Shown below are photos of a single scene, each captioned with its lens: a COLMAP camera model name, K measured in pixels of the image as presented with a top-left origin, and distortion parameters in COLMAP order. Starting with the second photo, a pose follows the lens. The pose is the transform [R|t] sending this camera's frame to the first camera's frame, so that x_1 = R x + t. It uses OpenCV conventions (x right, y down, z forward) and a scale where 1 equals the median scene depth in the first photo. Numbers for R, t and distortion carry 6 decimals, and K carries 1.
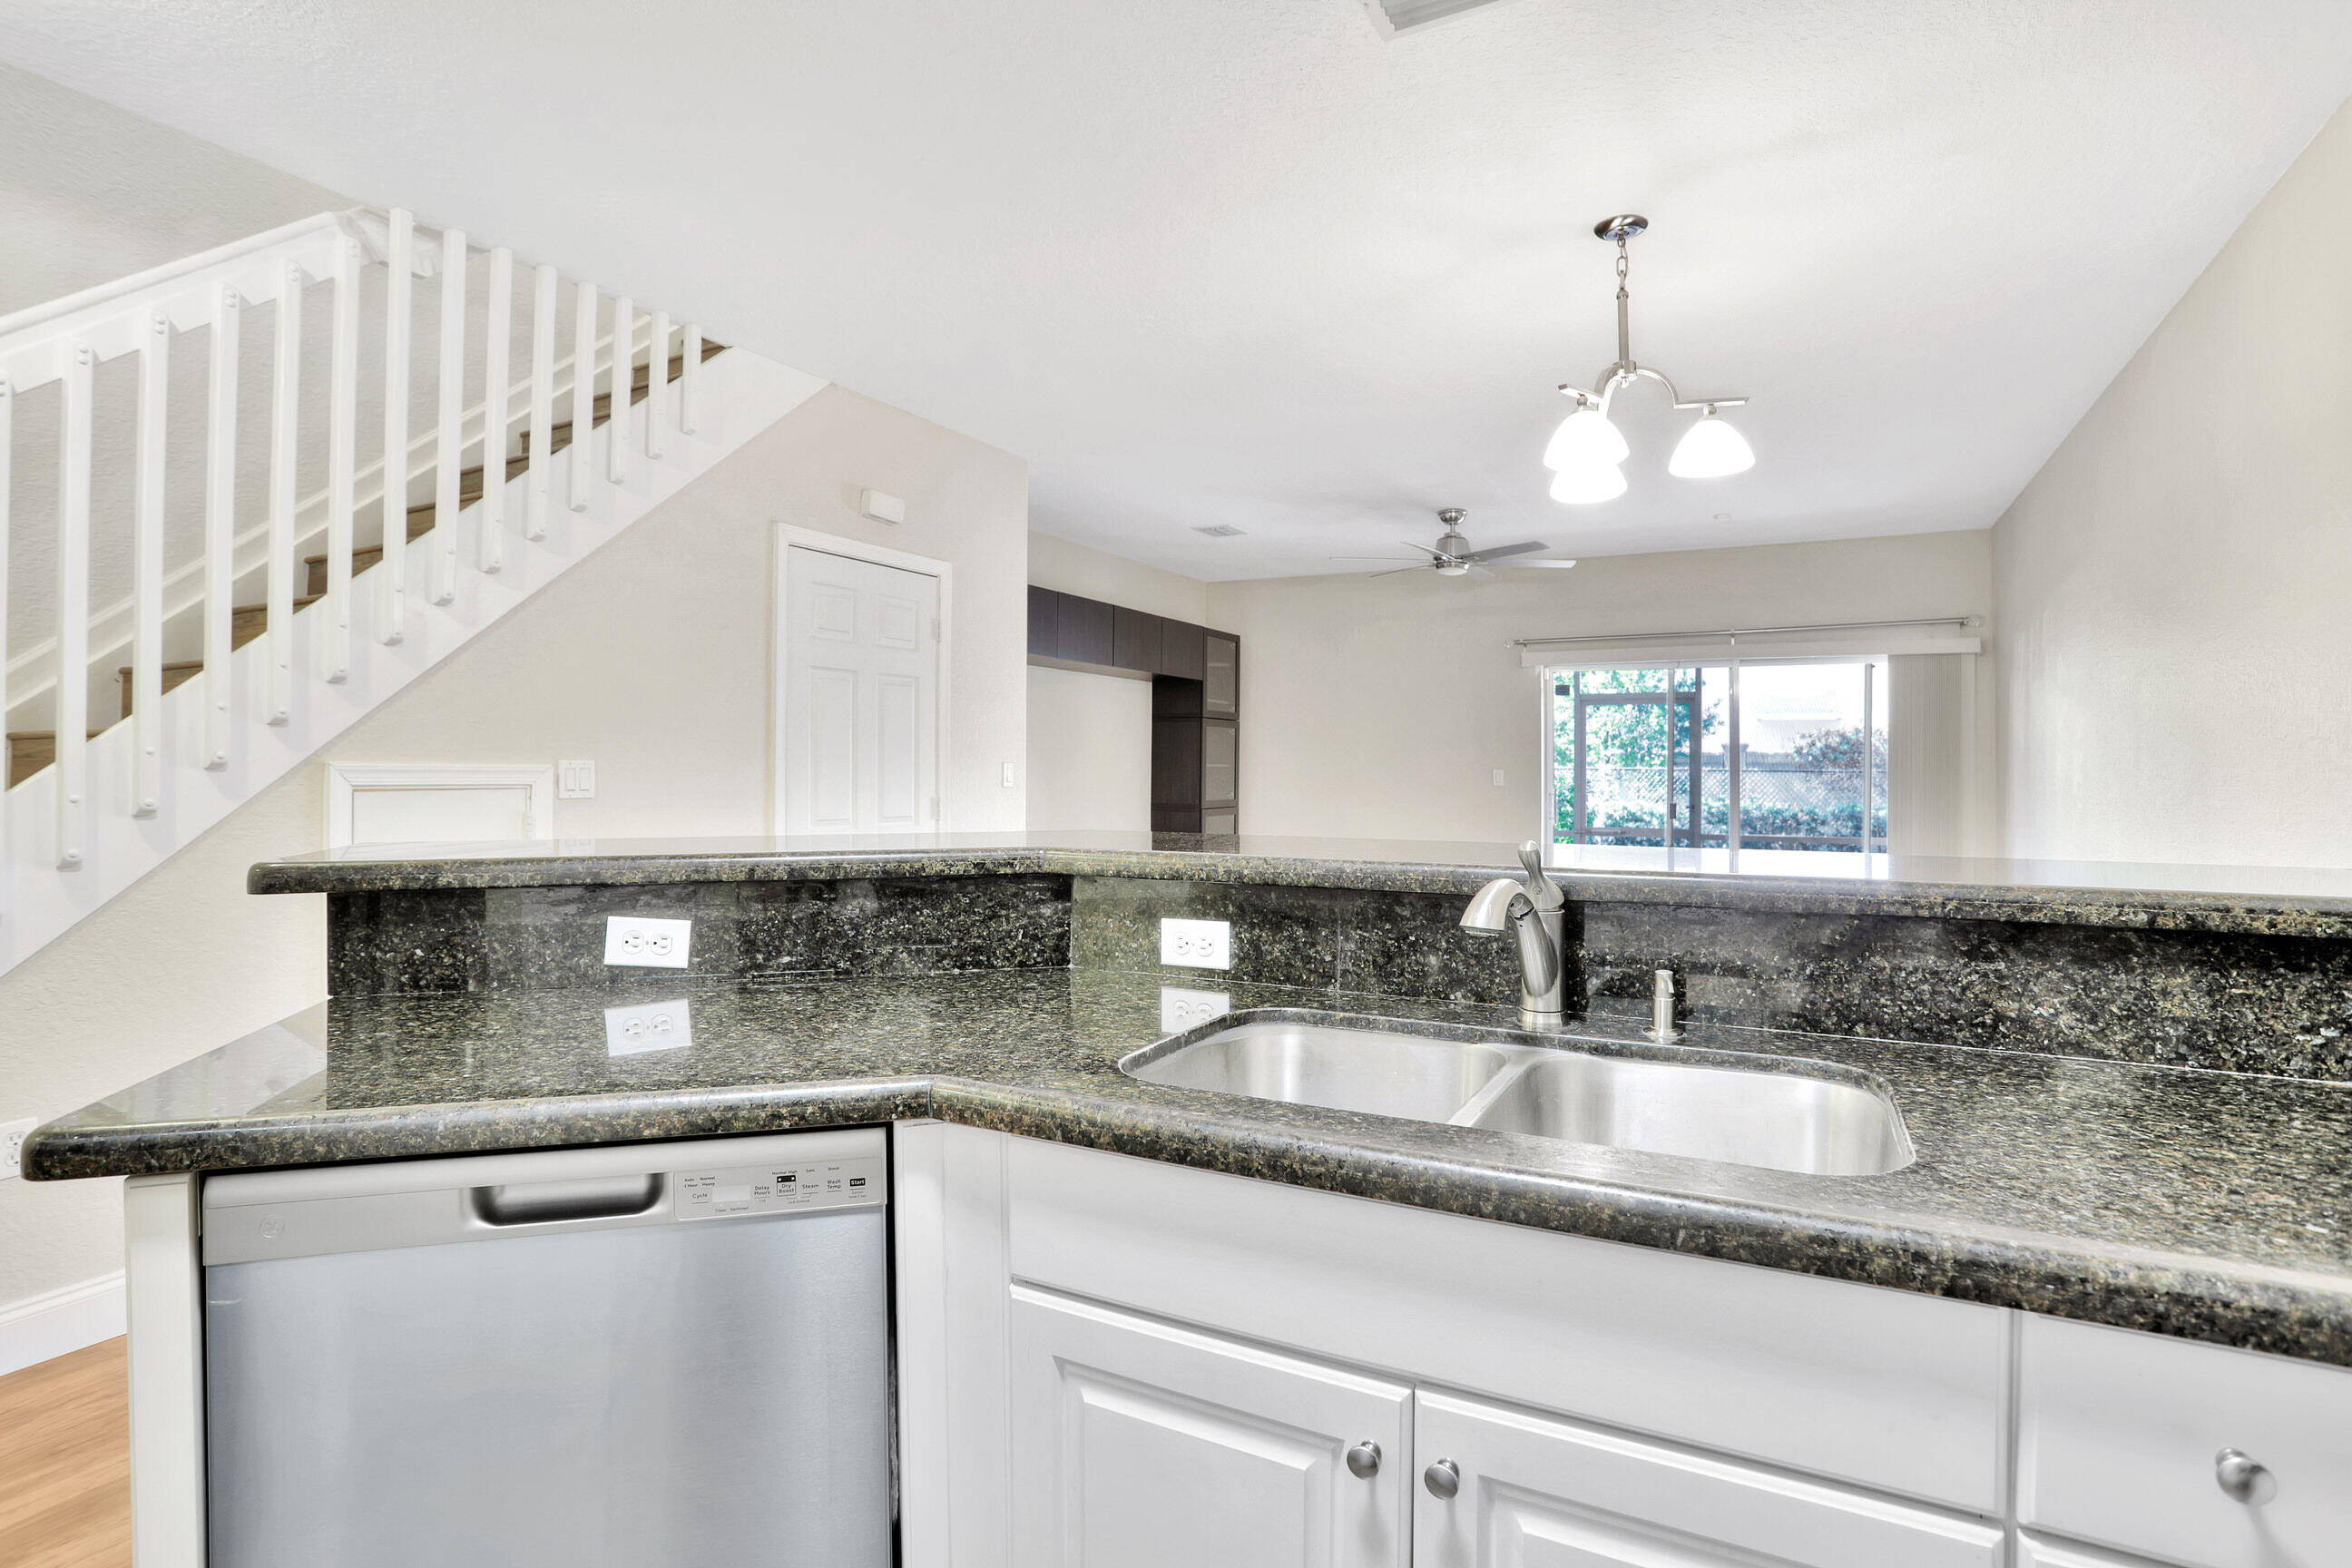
lens RADIAL K [[1147.4, 0, 1184.7], [0, 1147.4, 784.5], [0, 0, 1]] dist [-0.073342, 0.031236]
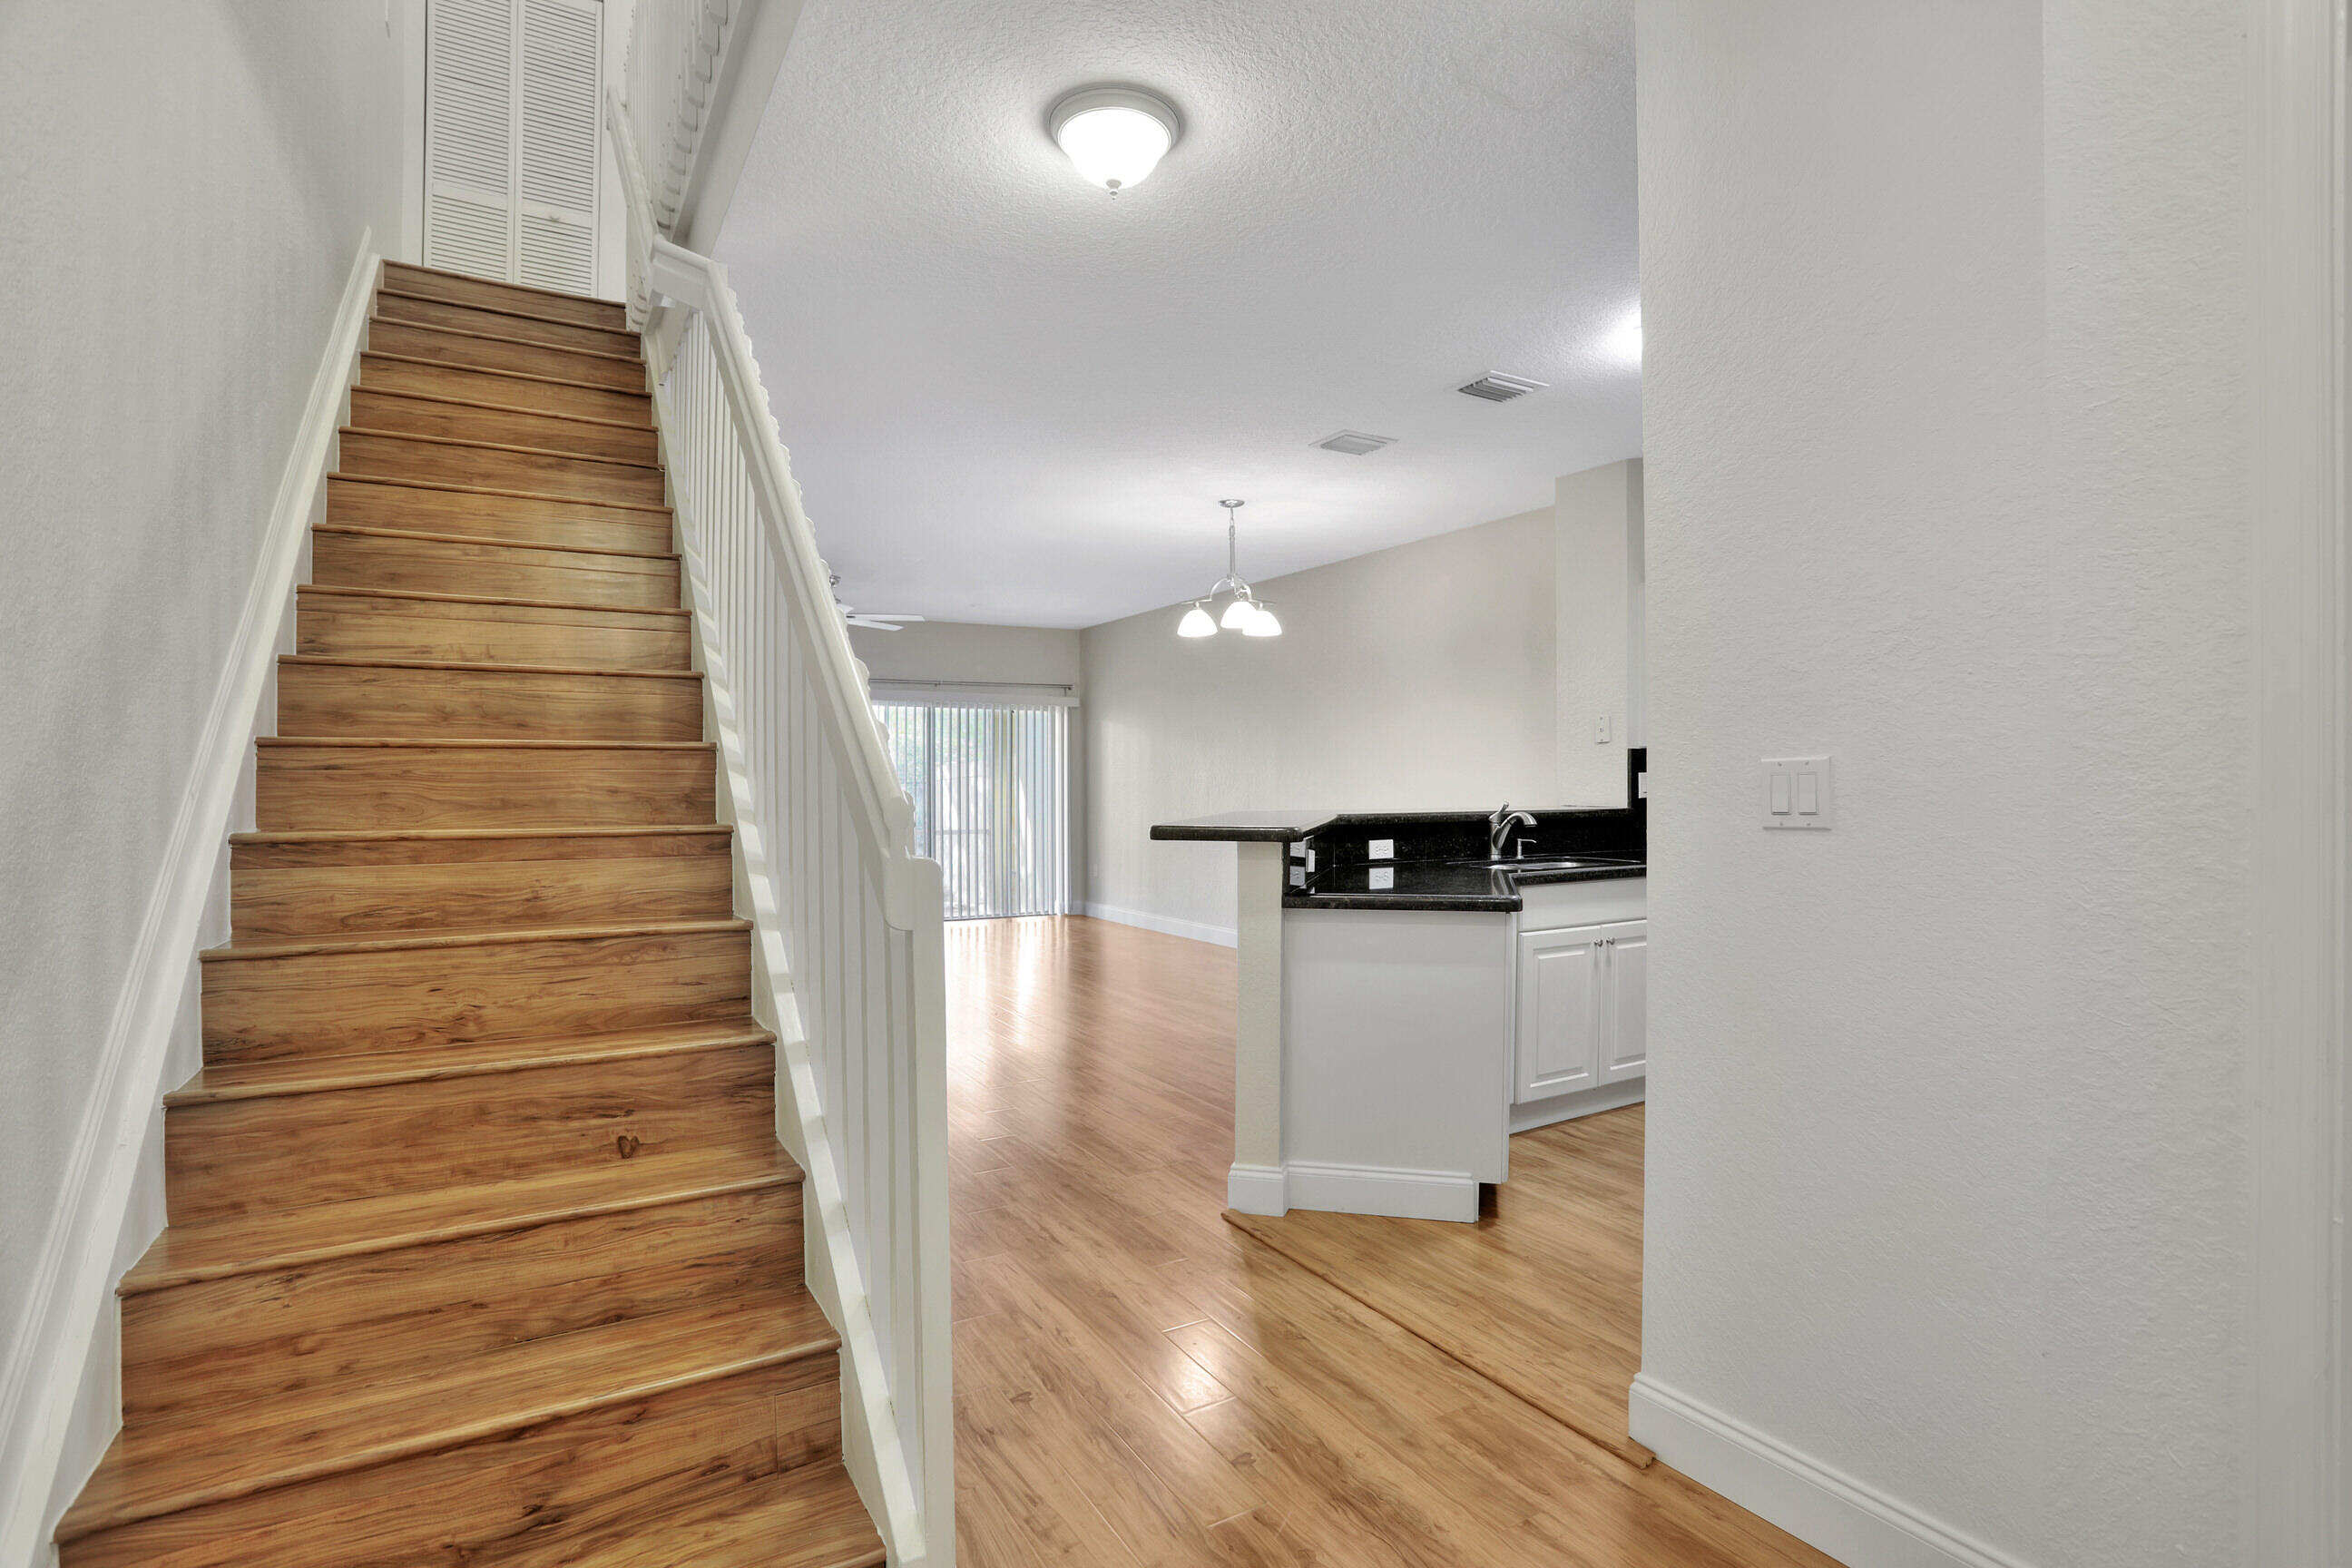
lens RADIAL K [[1147.4, 0, 1184.7], [0, 1147.4, 784.5], [0, 0, 1]] dist [-0.073342, 0.031236]
pose [[0.516413, -0.004833, 0.856326, -0.660169], [0.014720, 0.999886, -0.003233, -0.000454], [-0.856213, 0.014275, 0.516426, 0.018999]]
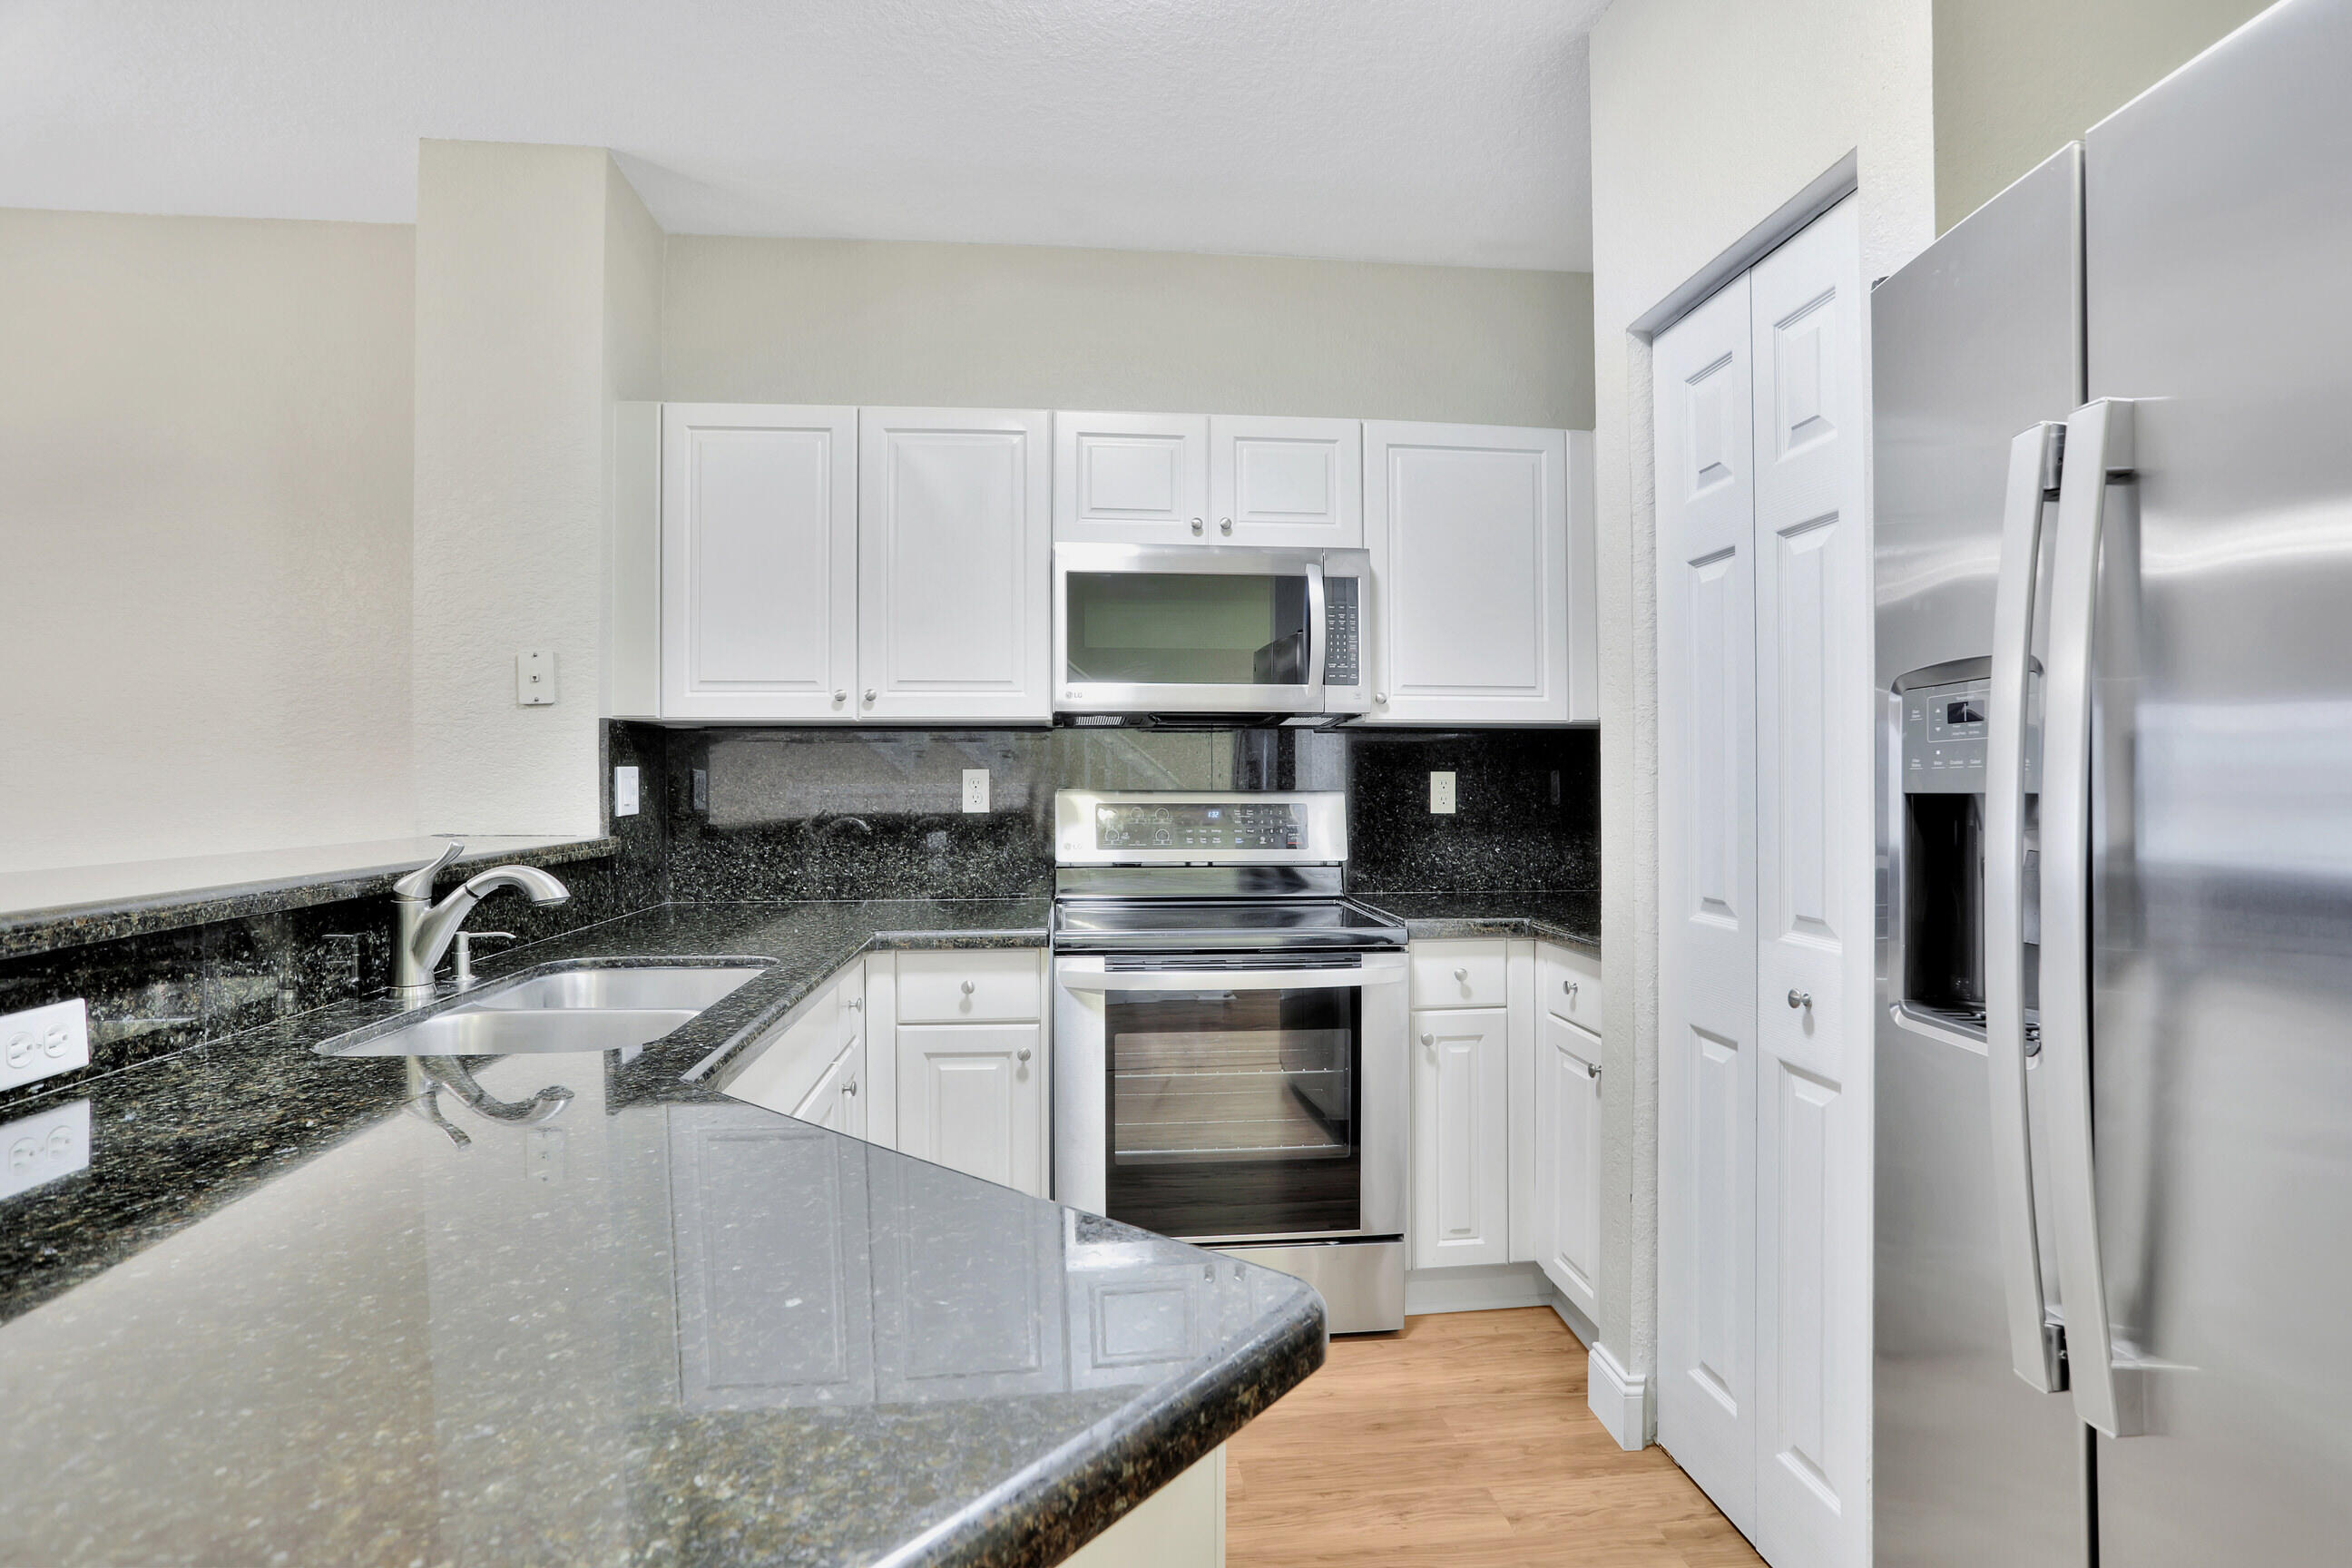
lens RADIAL K [[1147.4, 0, 1184.7], [0, 1147.4, 784.5], [0, 0, 1]] dist [-0.073342, 0.031236]
pose [[-0.563475, -0.003678, 0.826125, -0.246939], [0.013288, 0.999820, 0.013514, -0.003073], [-0.826026, 0.018592, -0.563325, 0.224884]]
